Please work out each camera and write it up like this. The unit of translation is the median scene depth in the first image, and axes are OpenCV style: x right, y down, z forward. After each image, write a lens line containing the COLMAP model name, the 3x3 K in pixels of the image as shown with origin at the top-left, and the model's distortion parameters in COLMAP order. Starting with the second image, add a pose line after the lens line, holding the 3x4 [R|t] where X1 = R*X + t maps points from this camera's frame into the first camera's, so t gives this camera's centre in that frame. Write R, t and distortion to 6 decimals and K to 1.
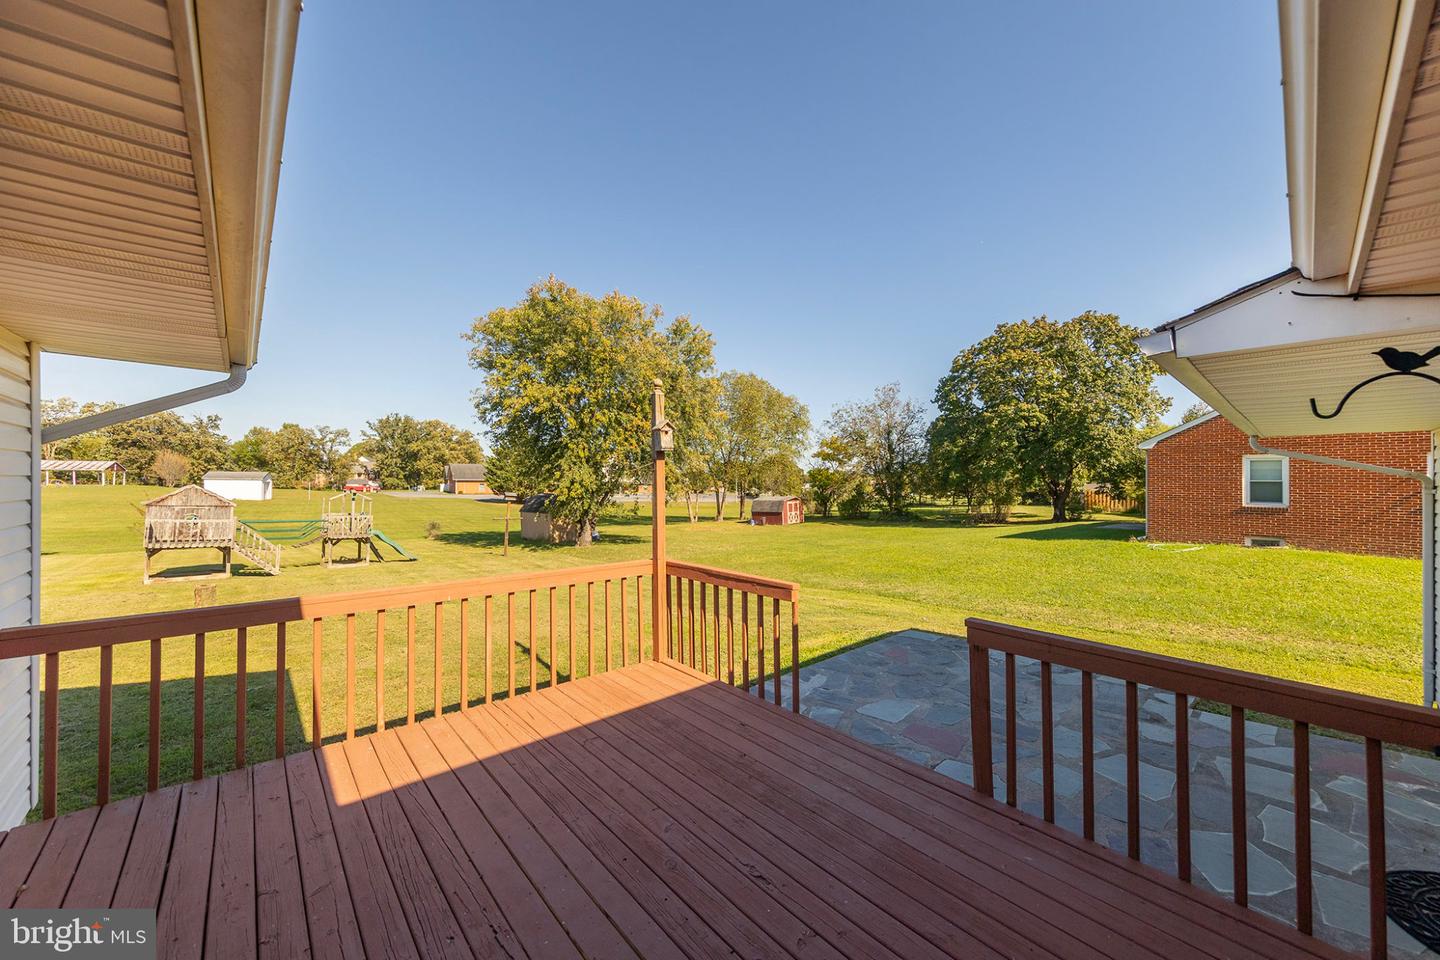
lens RADIAL K [[524.5, 0, 726.8], [0, 524.5, 482.0], [0, 0, 1]] dist [0.000976, 0.000211]
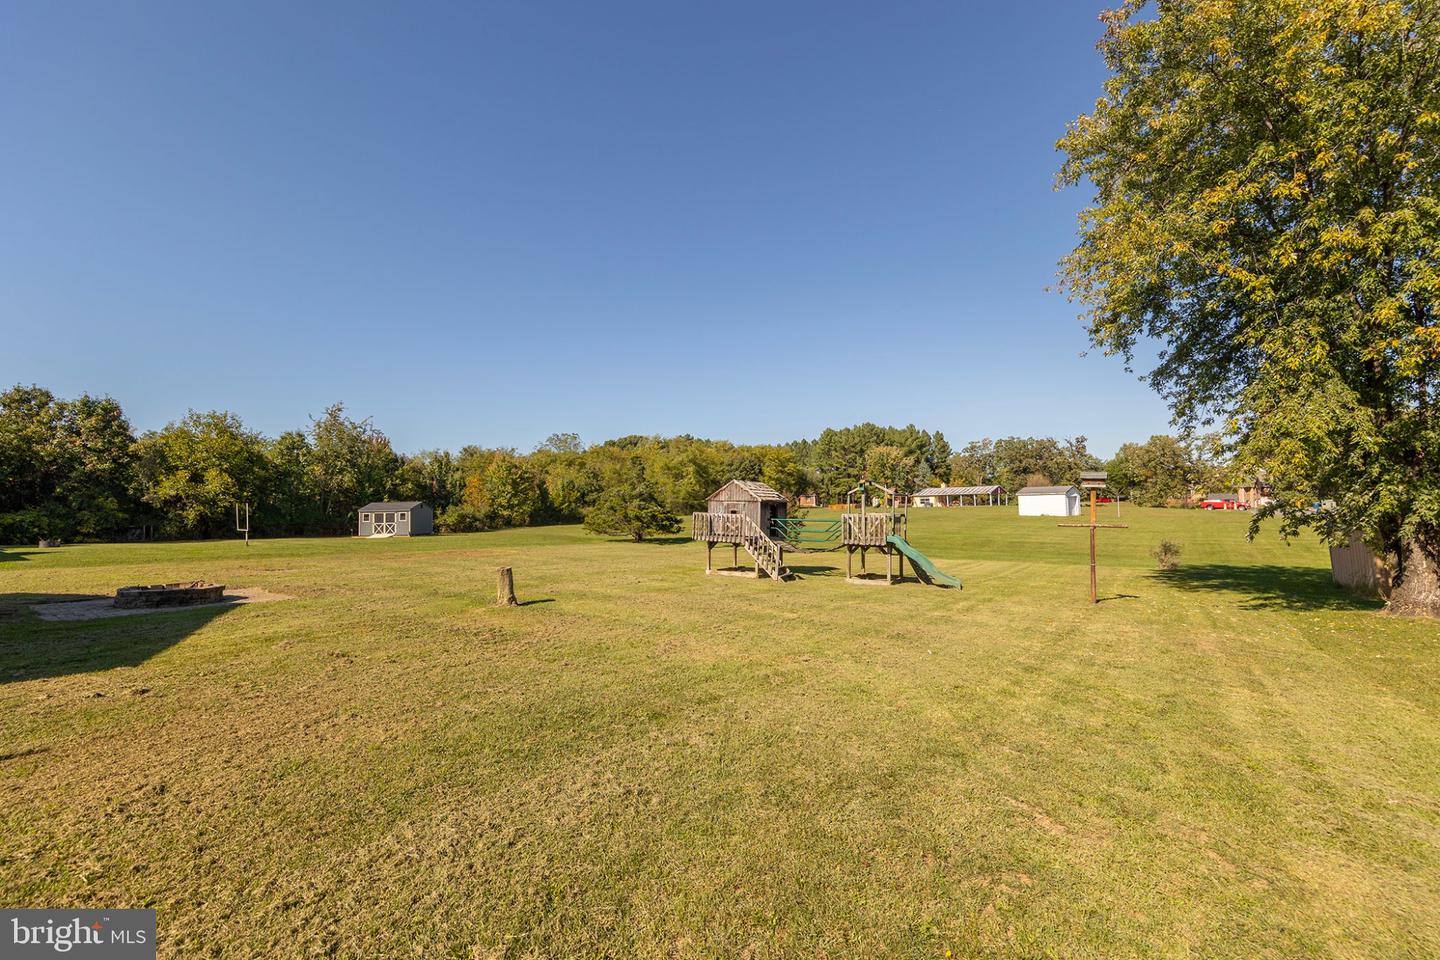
lens RADIAL K [[585.9, 0, 720.0], [0, 585.9, 480.0], [0, 0, 1]] dist [-0.000095, 0.000019]
pose [[0.175638, -0.061953, -0.982503, 0.026820], [0.019976, 0.998037, -0.059362, 0.024776], [0.984252, -0.009201, 0.176531, 0.272282]]
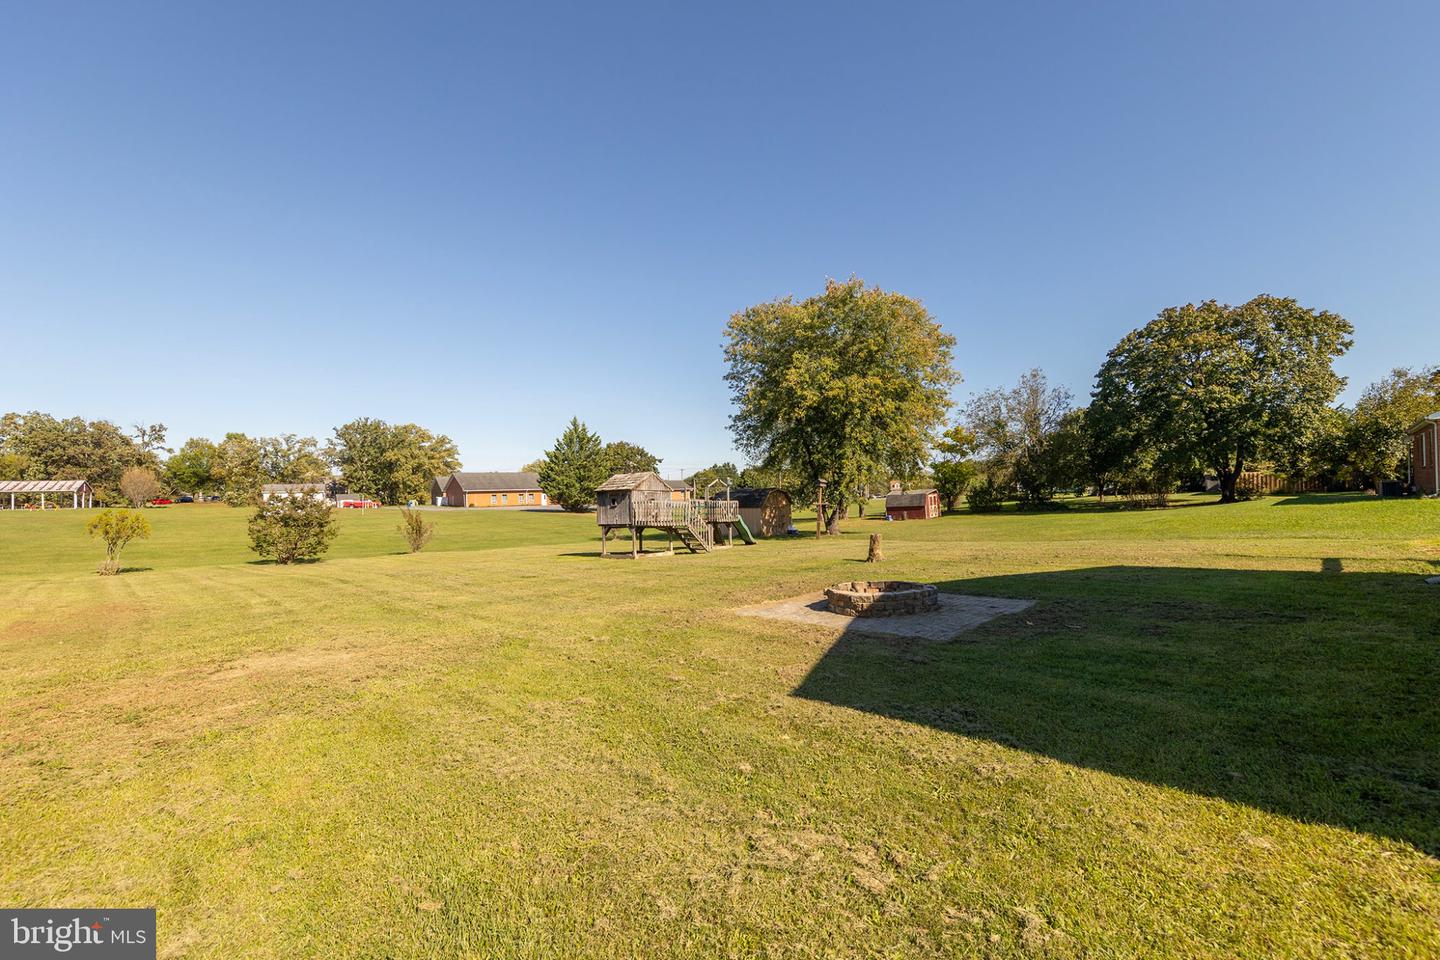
lens RADIAL K [[617.8, 0, 715.0], [0, 617.8, 494.1], [0, 0, 1]] dist [0.000551, 0.000234]
pose [[0.998281, -0.031636, 0.049345, -0.324512], [0.031367, 0.999489, 0.006219, 0.016638], [-0.049517, -0.004661, 0.998762, -0.109939]]
